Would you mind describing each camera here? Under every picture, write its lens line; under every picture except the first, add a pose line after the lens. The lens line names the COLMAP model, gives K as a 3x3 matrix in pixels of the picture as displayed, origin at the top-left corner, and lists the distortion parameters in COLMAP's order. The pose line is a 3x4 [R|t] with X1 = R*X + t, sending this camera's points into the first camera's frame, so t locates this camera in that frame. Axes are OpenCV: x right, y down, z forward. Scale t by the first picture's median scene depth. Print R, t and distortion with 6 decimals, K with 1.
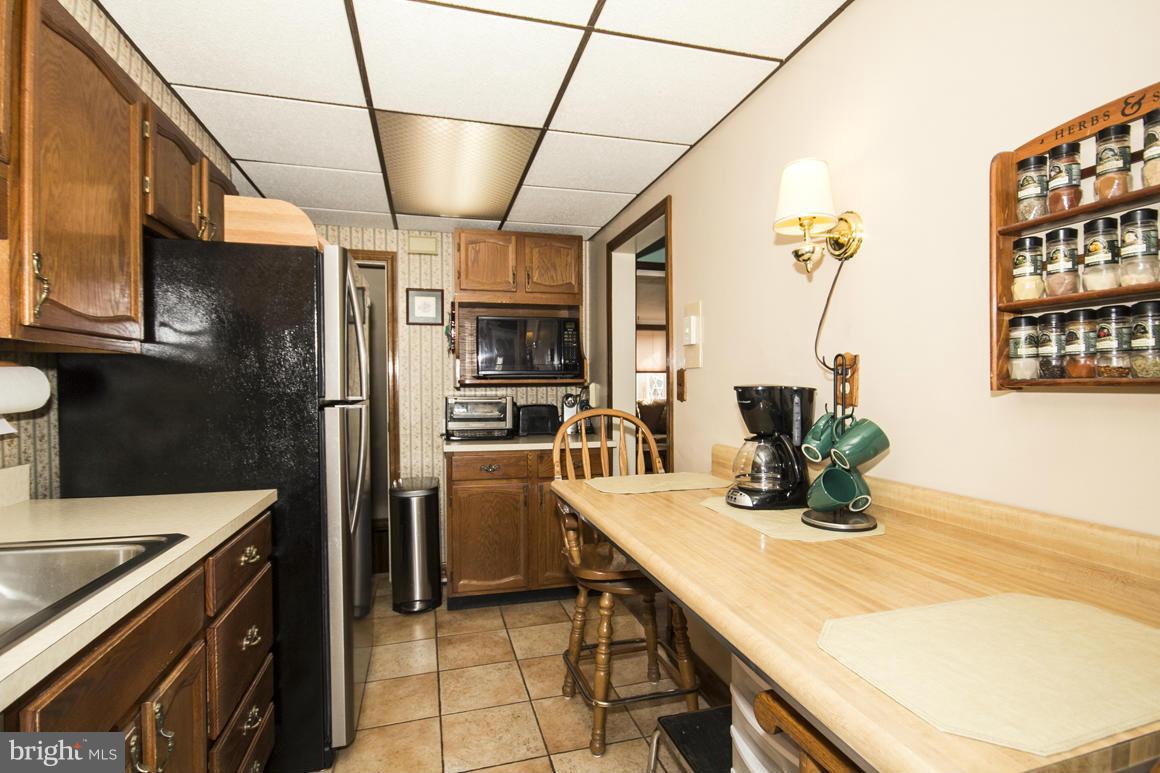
lens RADIAL K [[555.9, 0, 573.9], [0, 555.9, 396.4], [0, 0, 1]] dist [-0.004212, -0.003695]
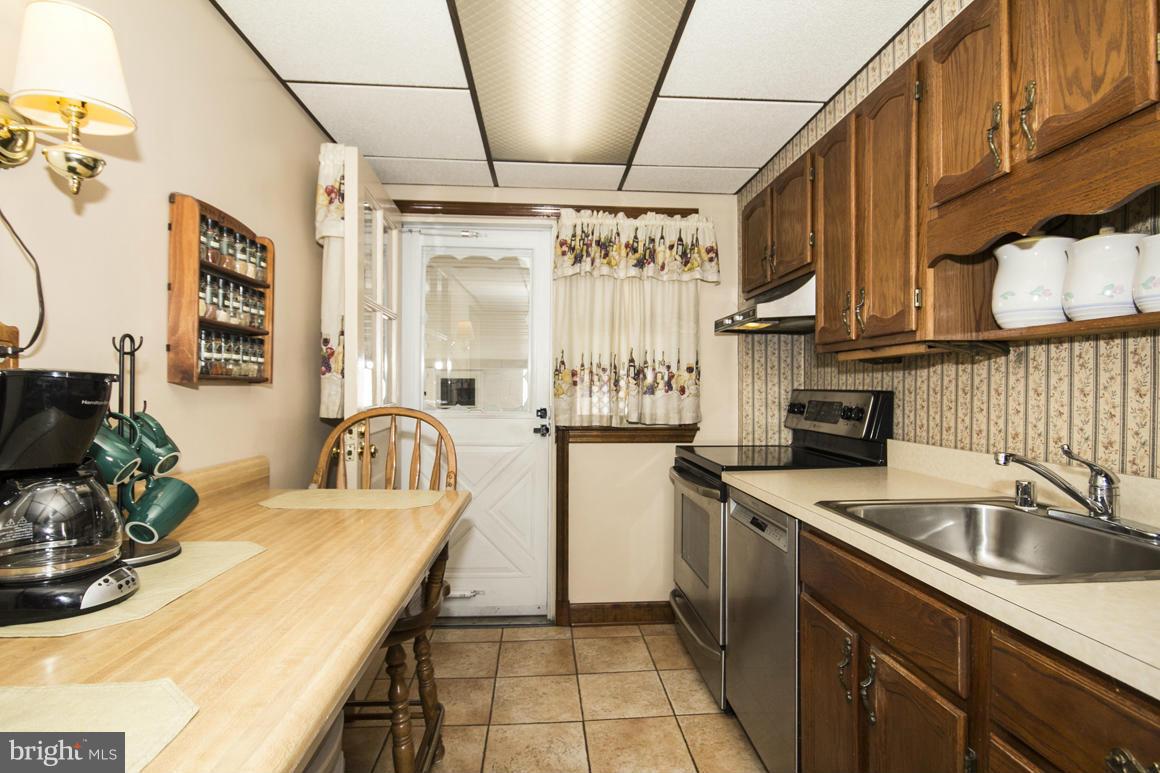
lens RADIAL K [[591.1, 0, 576.4], [0, 591.1, 393.3], [0, 0, 1]] dist [-0.009091, 0.002433]
pose [[-0.984629, 0.003219, 0.174631, -0.213141], [0.009316, 0.999375, 0.034108, -0.020293], [-0.174412, 0.035211, -0.984043, 1.334579]]
